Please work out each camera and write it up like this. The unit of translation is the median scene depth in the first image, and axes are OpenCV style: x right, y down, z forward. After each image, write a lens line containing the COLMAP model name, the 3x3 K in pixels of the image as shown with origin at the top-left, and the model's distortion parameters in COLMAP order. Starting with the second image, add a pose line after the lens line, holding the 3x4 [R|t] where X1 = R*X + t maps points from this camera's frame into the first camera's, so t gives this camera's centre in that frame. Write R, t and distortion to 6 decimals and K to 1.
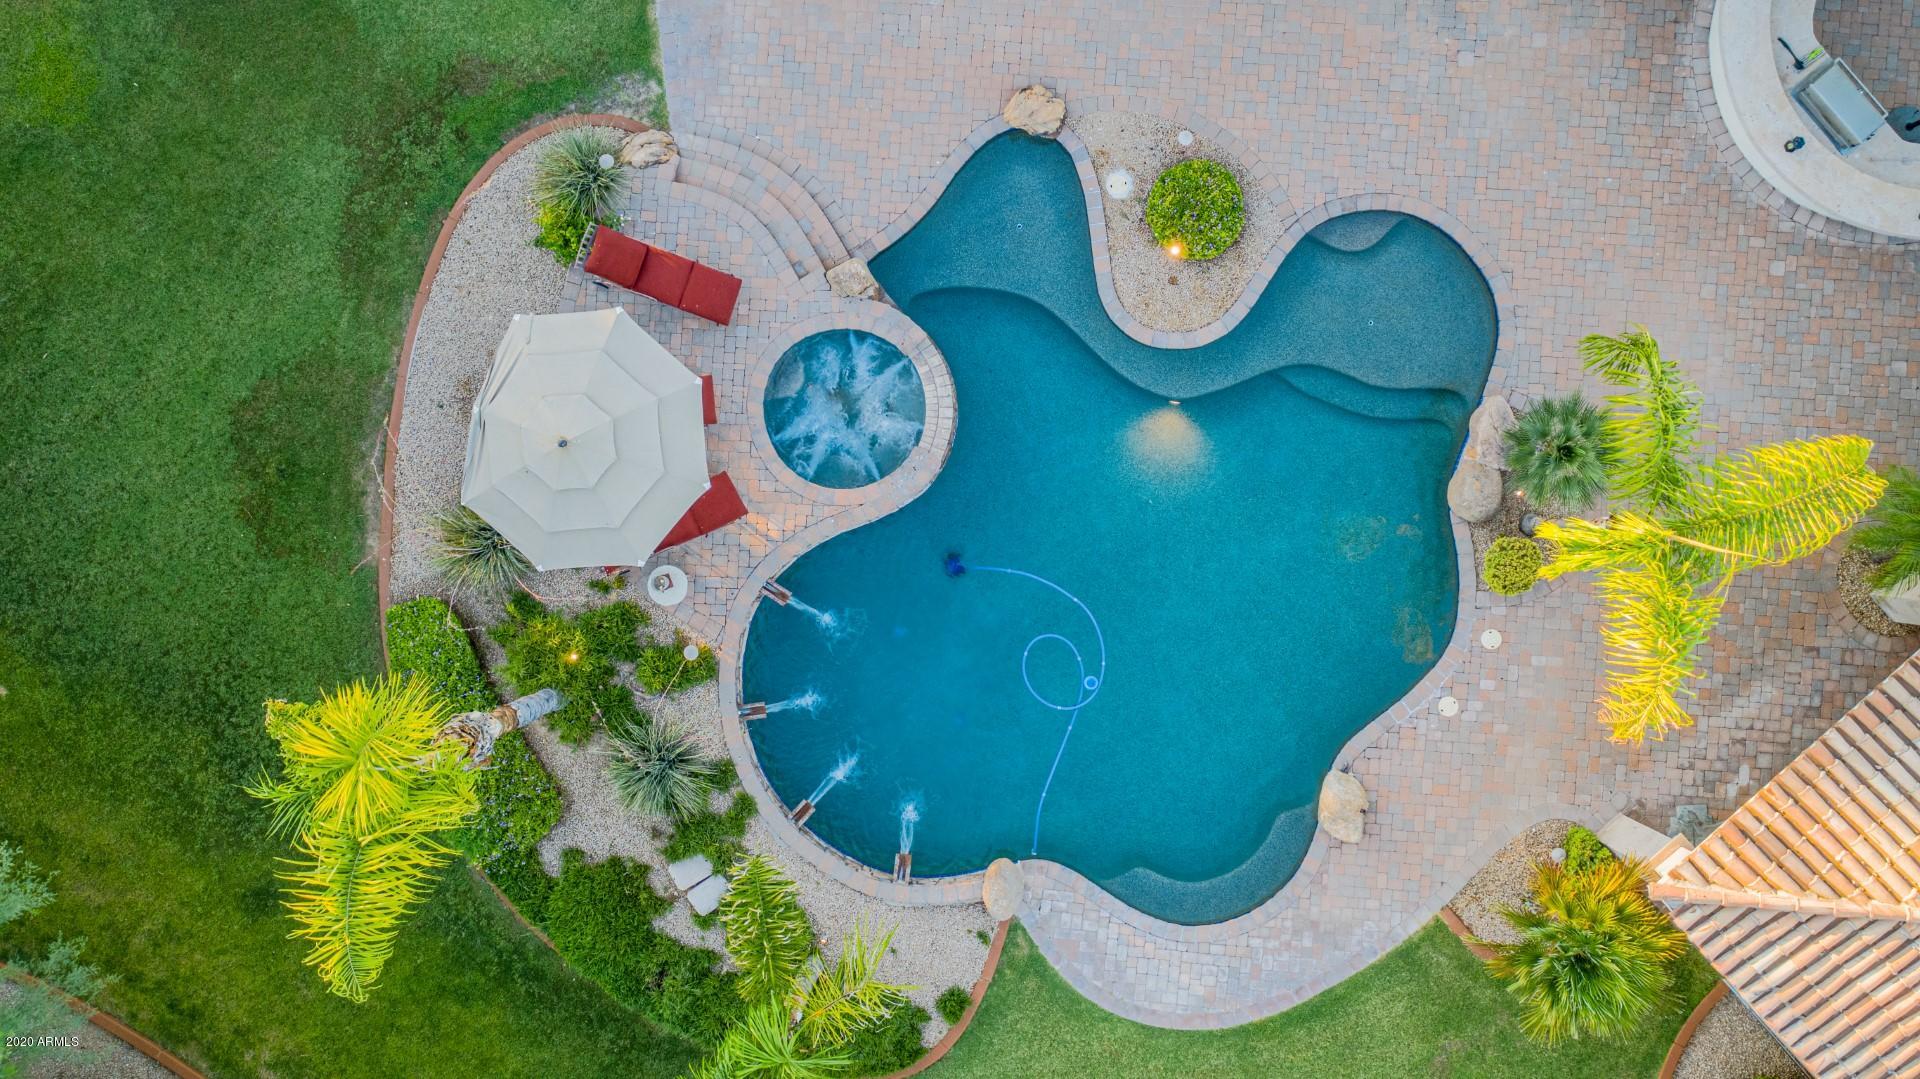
lens RADIAL K [[1527.8, 0, 957.0], [0, 1527.8, 542.9], [0, 0, 1]] dist [-0.010164, 0.011025]
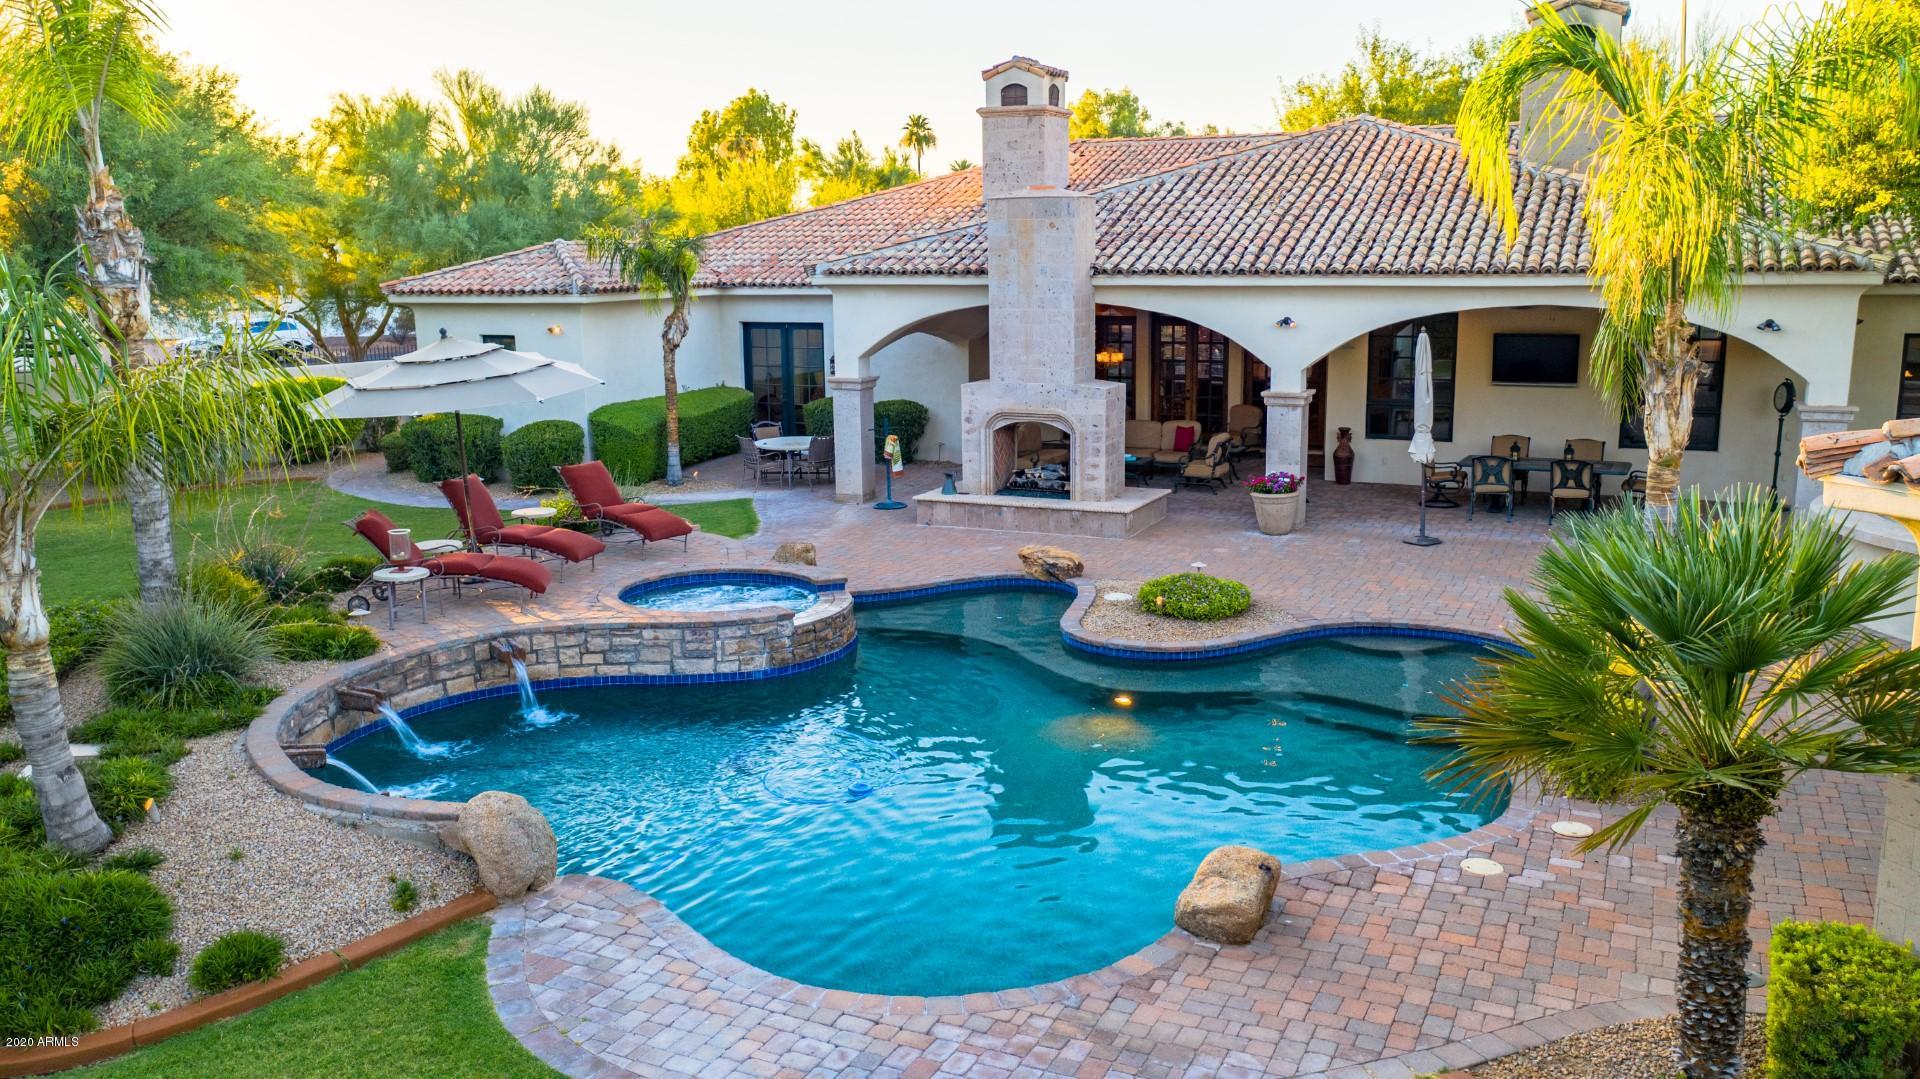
lens RADIAL K [[1527.8, 0, 962.0], [0, 1527.8, 537.1], [0, 0, 1]] dist [-0.010164, 0.011025]
pose [[0.933435, 0.087998, -0.347786, 0.326139], [-0.358018, 0.166760, -0.918703, 0.604903], [-0.022848, 0.982063, 0.187165, 0.802404]]
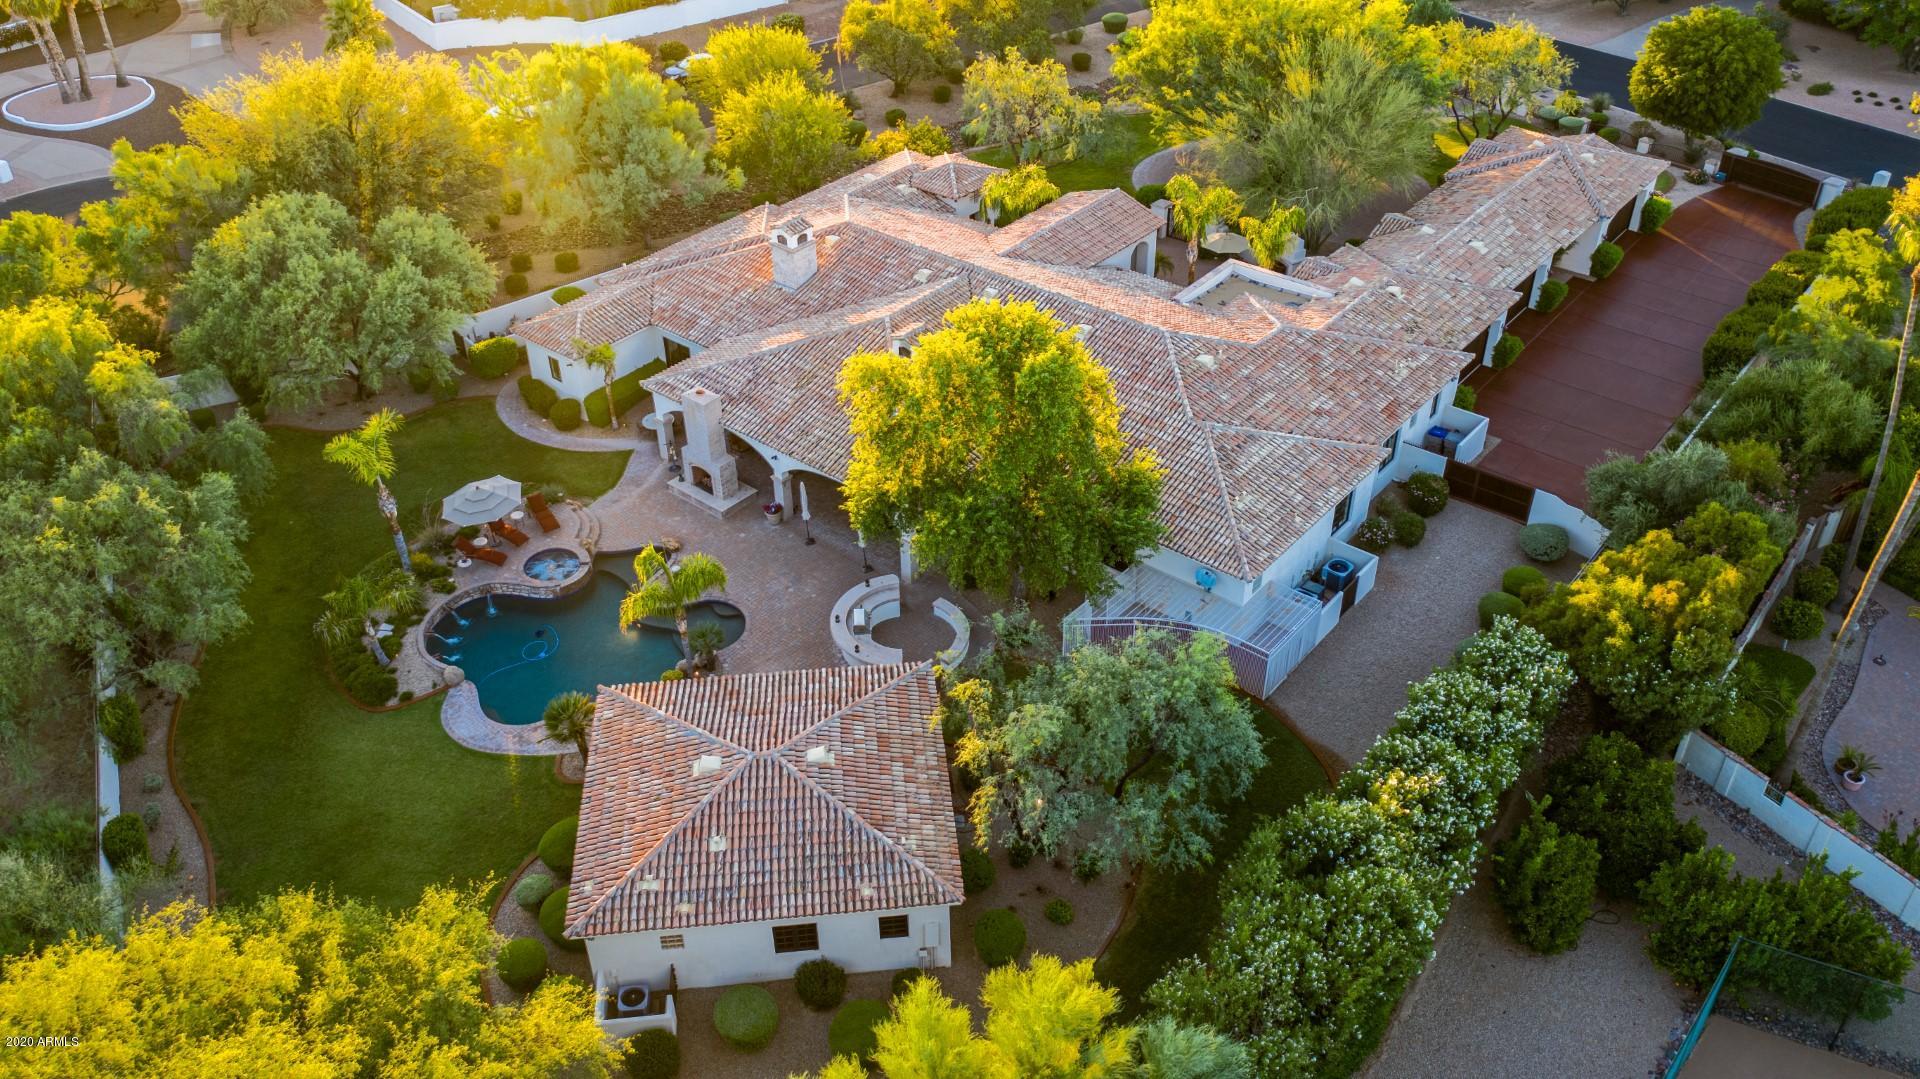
lens RADIAL K [[1527.8, 0, 956.7], [0, 1527.8, 534.9], [0, 0, 1]] dist [-0.010164, 0.011025]
pose [[0.803161, 0.364028, -0.471611, 1.896308], [-0.595375, 0.461887, -0.657411, 1.337990], [-0.021485, 0.808792, 0.587703, -0.785229]]
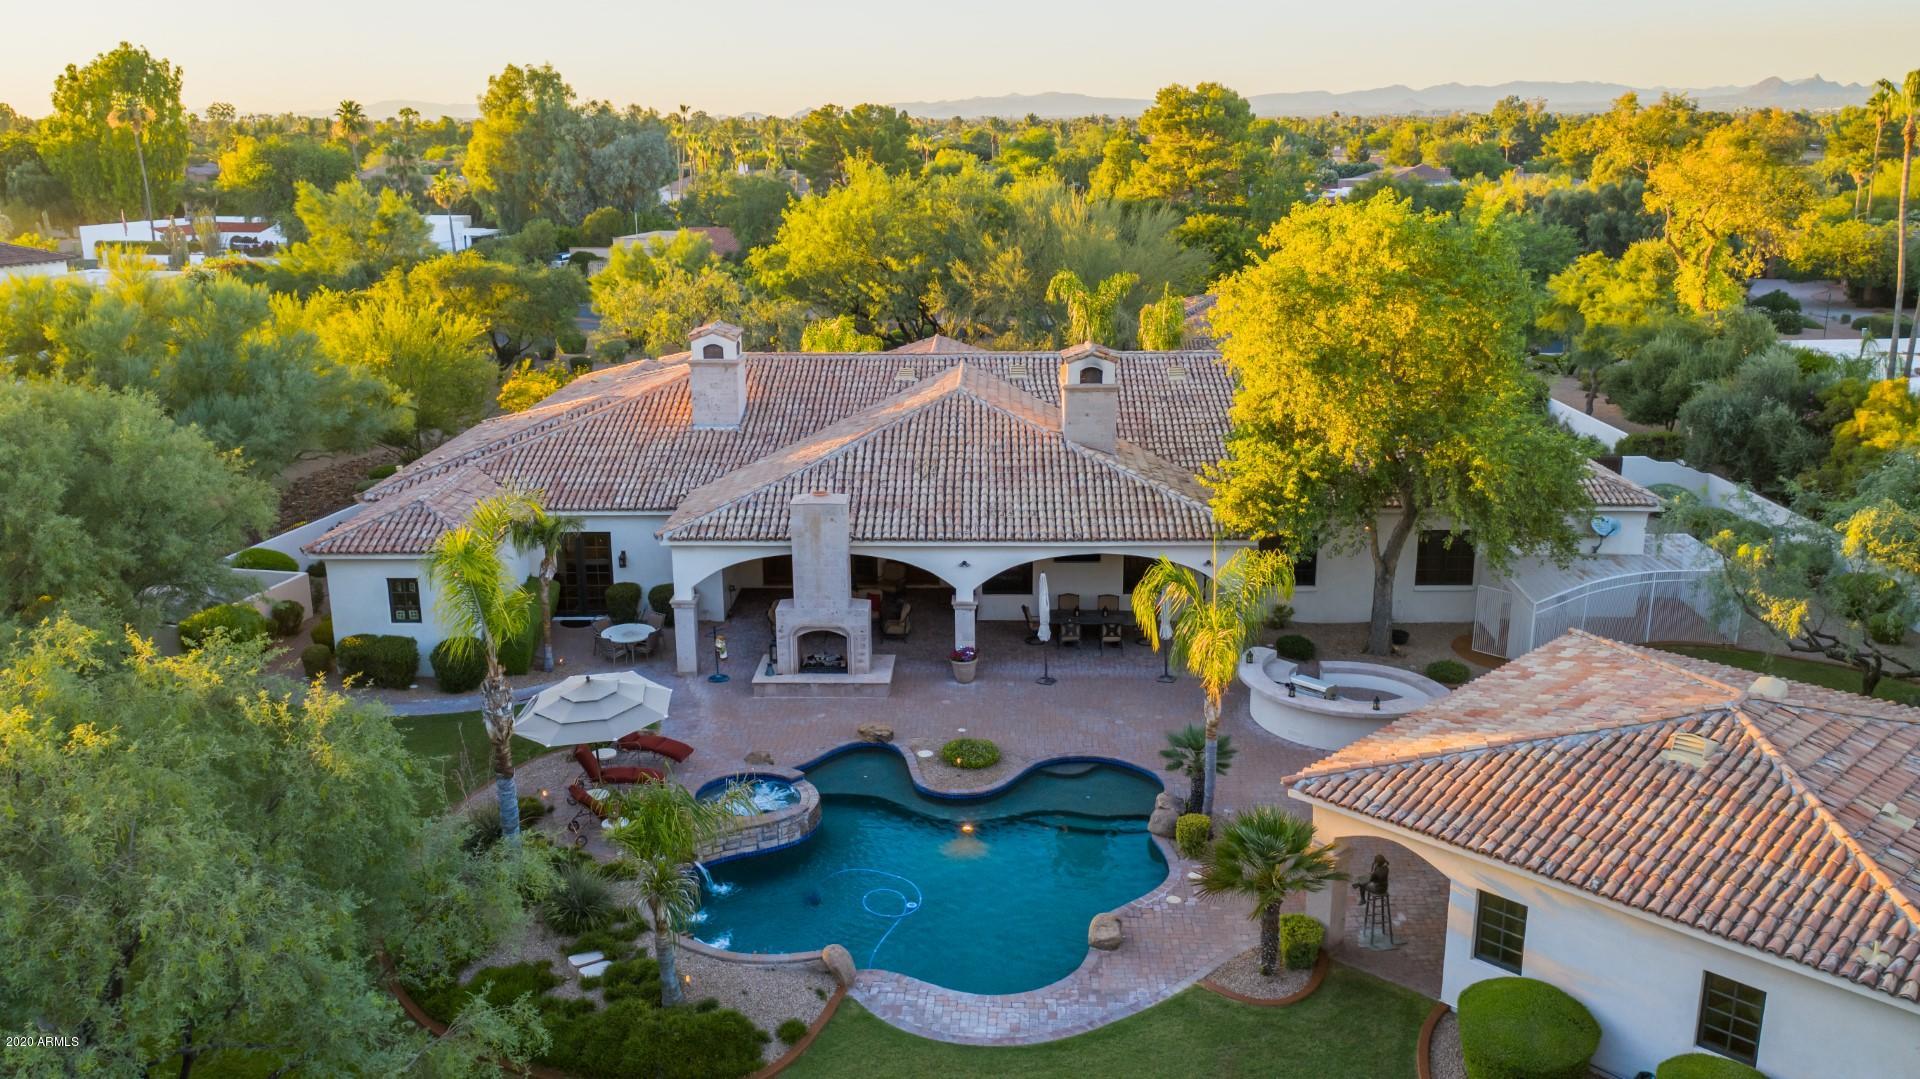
lens RADIAL K [[1527.8, 0, 967.5], [0, 1527.8, 531.1], [0, 0, 1]] dist [-0.010164, 0.011025]
pose [[0.998751, 0.016533, 0.047149, 0.069272], [0.041747, 0.242307, -0.969301, 1.332261], [-0.027450, 0.970059, 0.241314, 0.357733]]
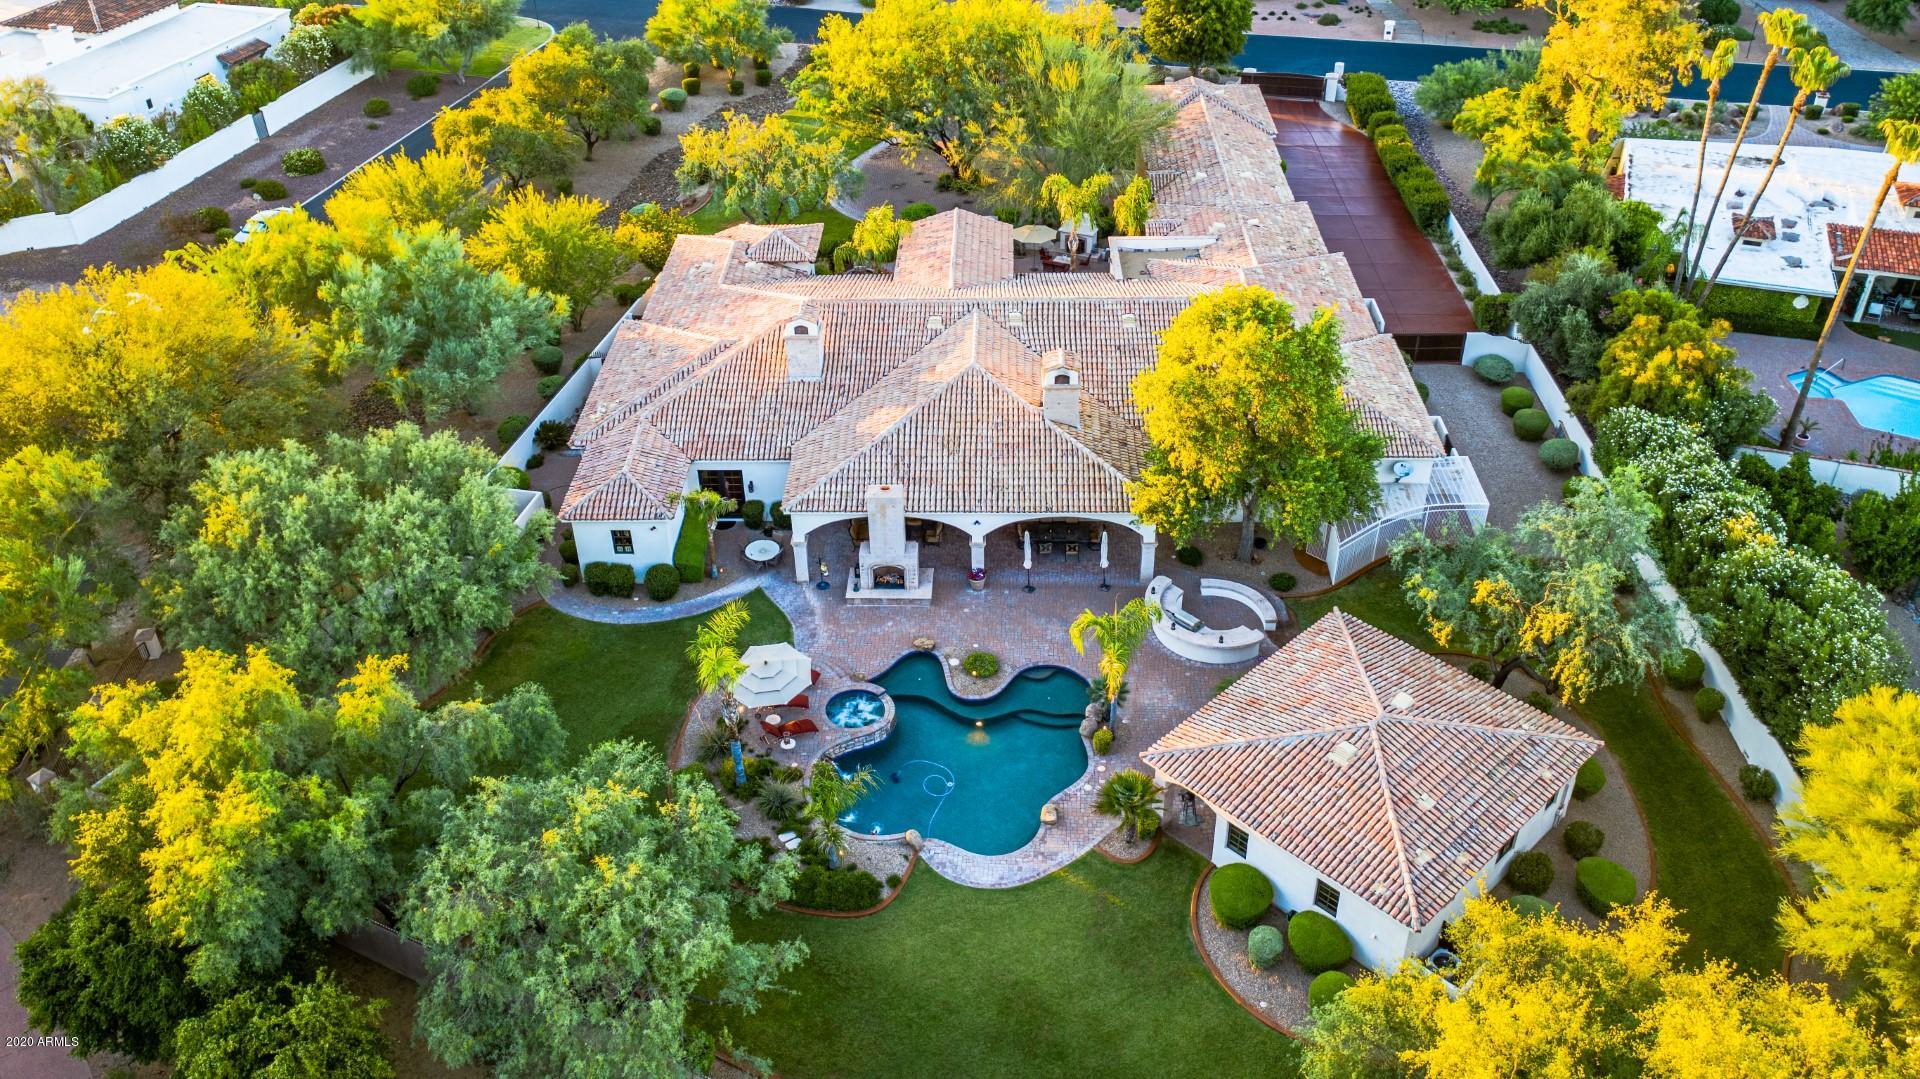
lens RADIAL K [[1527.8, 0, 967.3], [0, 1527.8, 530.2], [0, 0, 1]] dist [-0.010164, 0.011025]
pose [[0.999328, -0.003743, 0.036469, 0.027740], [0.032422, 0.554553, -0.831517, 1.987969], [-0.017112, 0.832140, 0.554301, -0.776733]]
